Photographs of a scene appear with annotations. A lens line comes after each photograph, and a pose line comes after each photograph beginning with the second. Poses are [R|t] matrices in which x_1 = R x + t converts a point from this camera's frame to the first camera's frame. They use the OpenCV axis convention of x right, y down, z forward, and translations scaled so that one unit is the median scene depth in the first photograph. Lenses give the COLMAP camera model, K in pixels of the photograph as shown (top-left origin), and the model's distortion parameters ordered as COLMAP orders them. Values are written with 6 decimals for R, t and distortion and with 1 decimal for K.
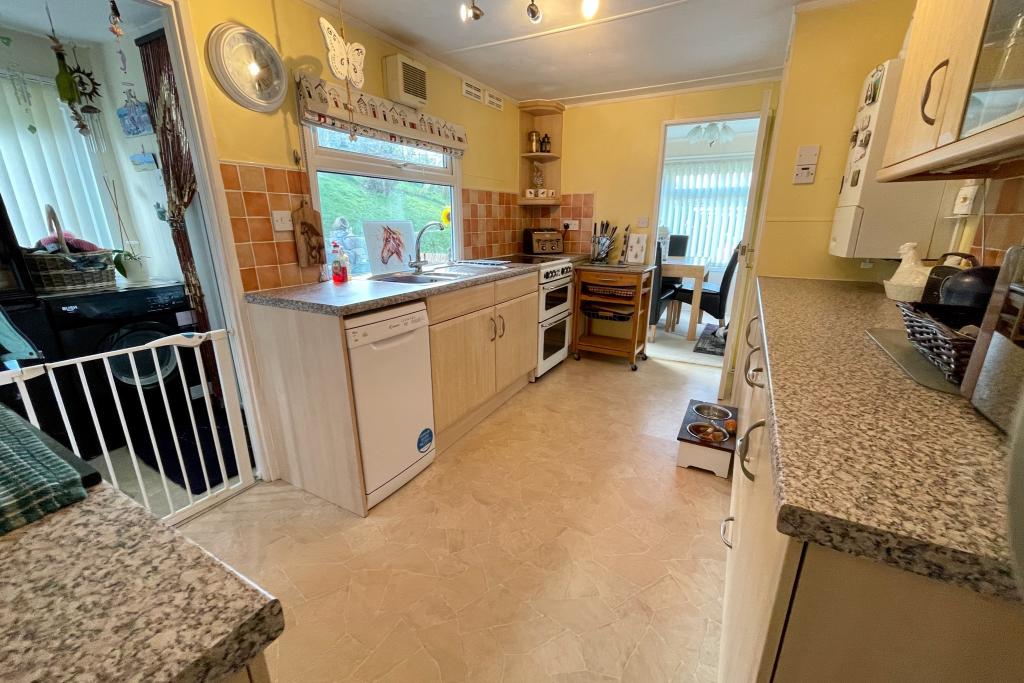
lens RADIAL K [[412.7, 0, 513.5], [0, 412.7, 338.9], [0, 0, 1]] dist [0.000652, 0.000356]
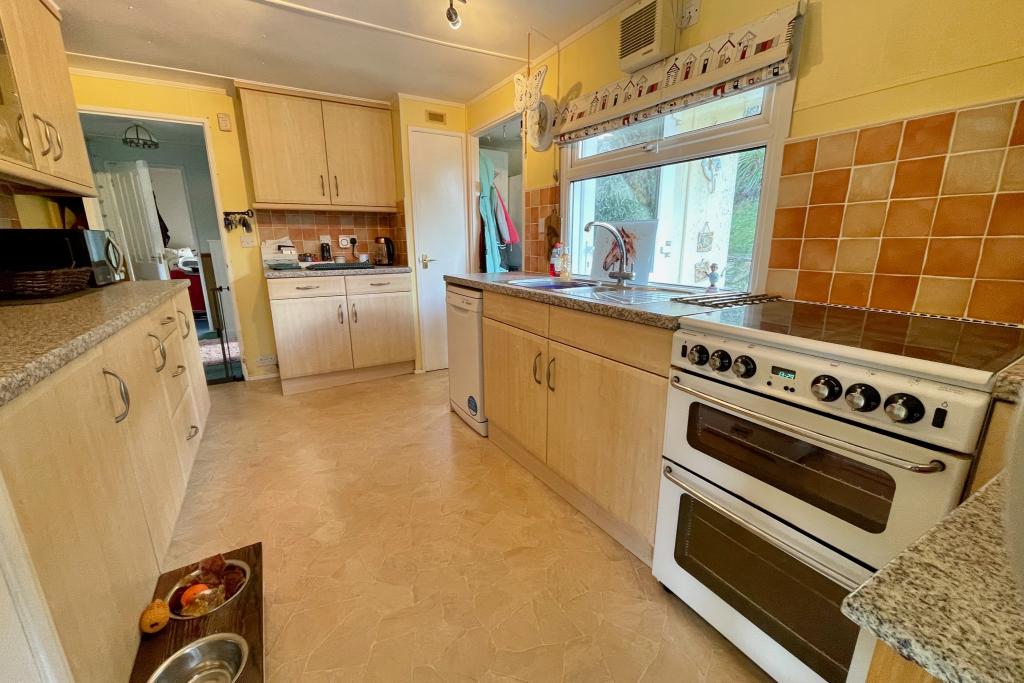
lens RADIAL K [[412.7, 0, 513.5], [0, 412.7, 338.9], [0, 0, 1]] dist [0.000652, 0.000356]
pose [[-0.500259, 0.211025, -0.839767, 0.618767], [-0.230443, 0.902422, 0.364047, -0.352013], [0.834648, 0.375636, -0.402816, 1.346024]]
